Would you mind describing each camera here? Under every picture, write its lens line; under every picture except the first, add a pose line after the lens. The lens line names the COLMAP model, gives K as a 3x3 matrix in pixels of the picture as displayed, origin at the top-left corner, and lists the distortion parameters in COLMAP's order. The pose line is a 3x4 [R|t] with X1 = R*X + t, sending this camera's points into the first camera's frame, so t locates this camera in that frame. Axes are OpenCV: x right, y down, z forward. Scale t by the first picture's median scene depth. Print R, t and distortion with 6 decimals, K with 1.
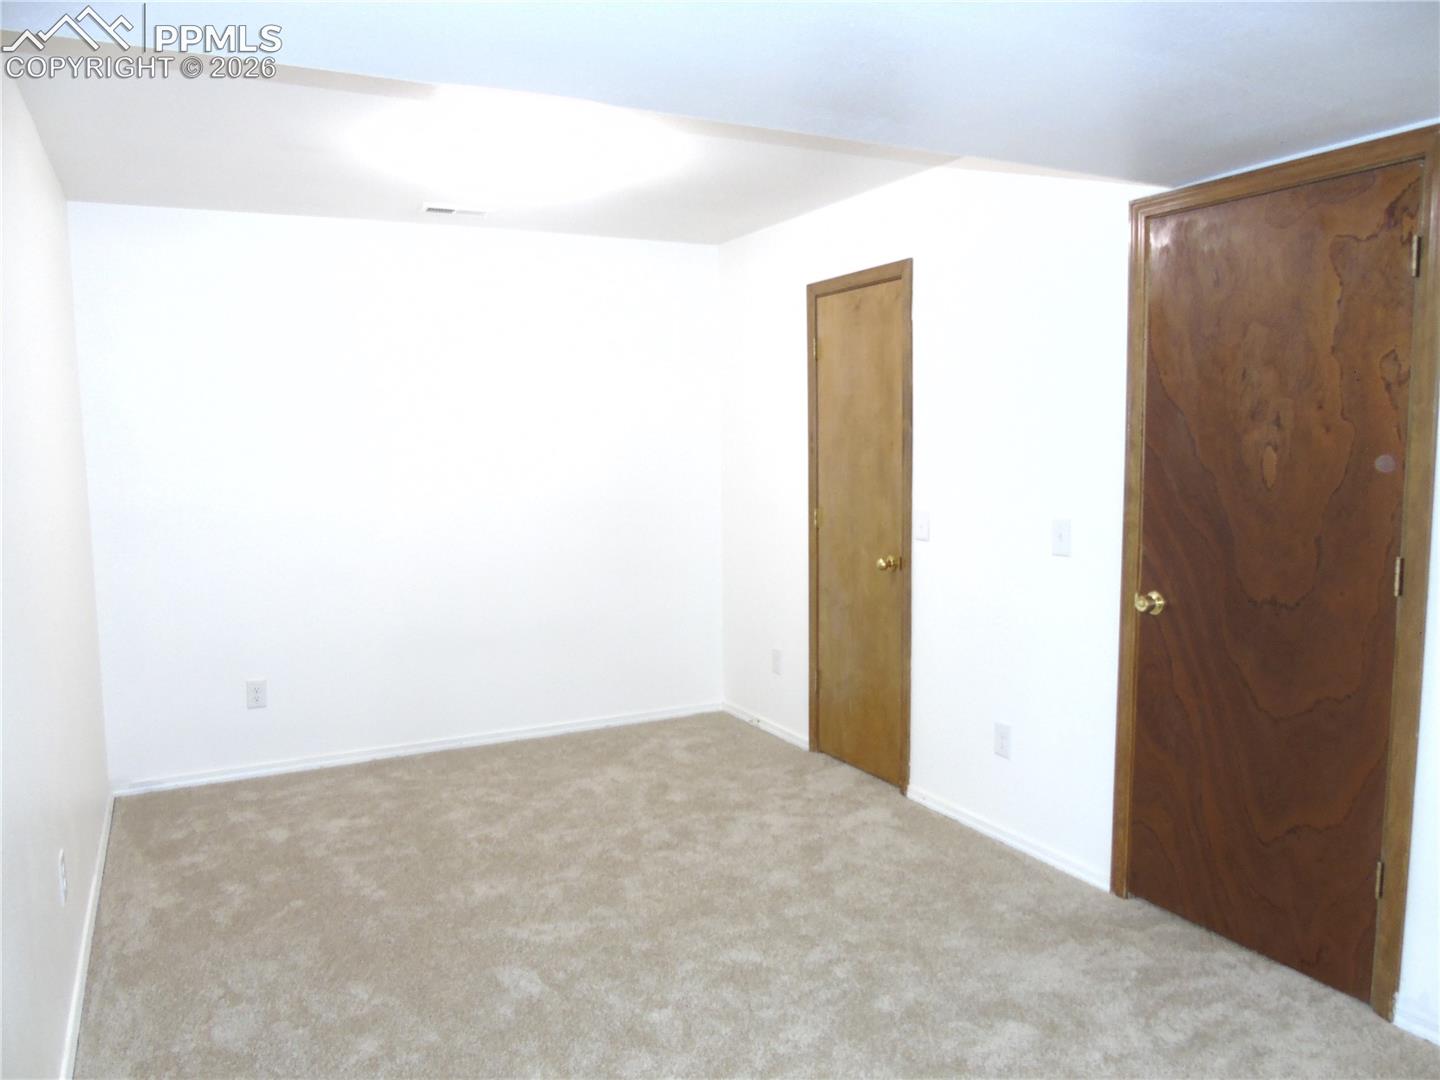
lens RADIAL K [[1059.8, 0, 720.0], [0, 1059.8, 540.0], [0, 0, 1]] dist [-0.047487, 0.052031]
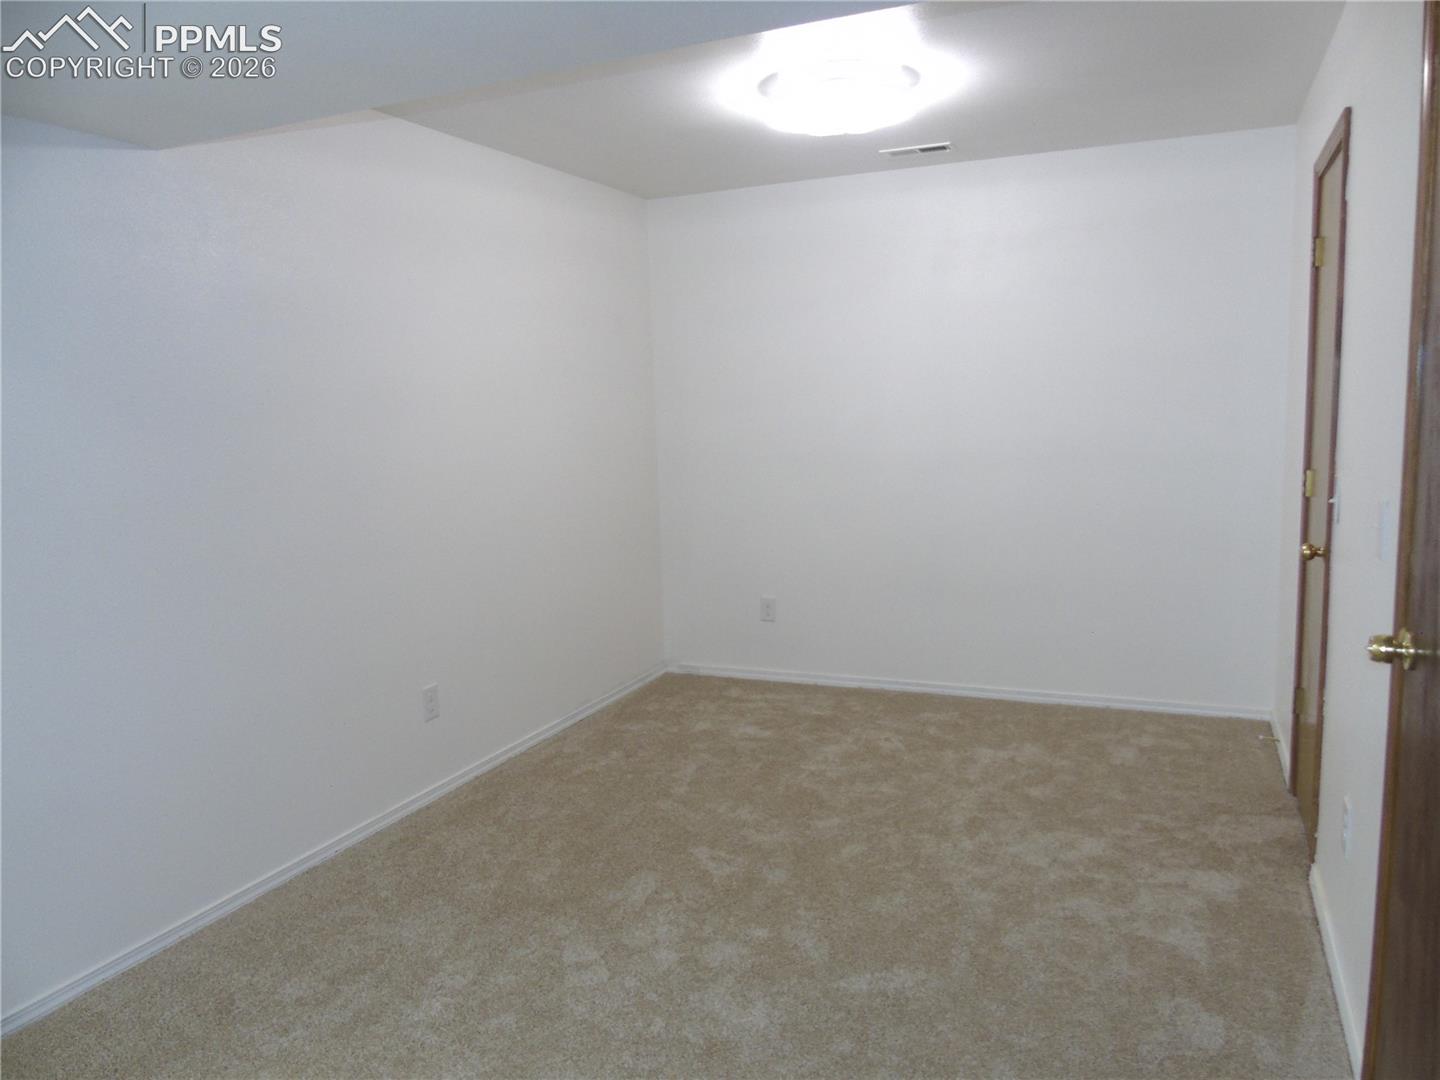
lens RADIAL K [[1059.8, 0, 720.0], [0, 1059.8, 540.0], [0, 0, 1]] dist [-0.047487, 0.052031]
pose [[0.644655, 0.097832, -0.758188, 0.416405], [-0.054132, 0.995130, 0.082379, -0.022667], [0.762554, -0.012064, 0.646811, 0.222481]]
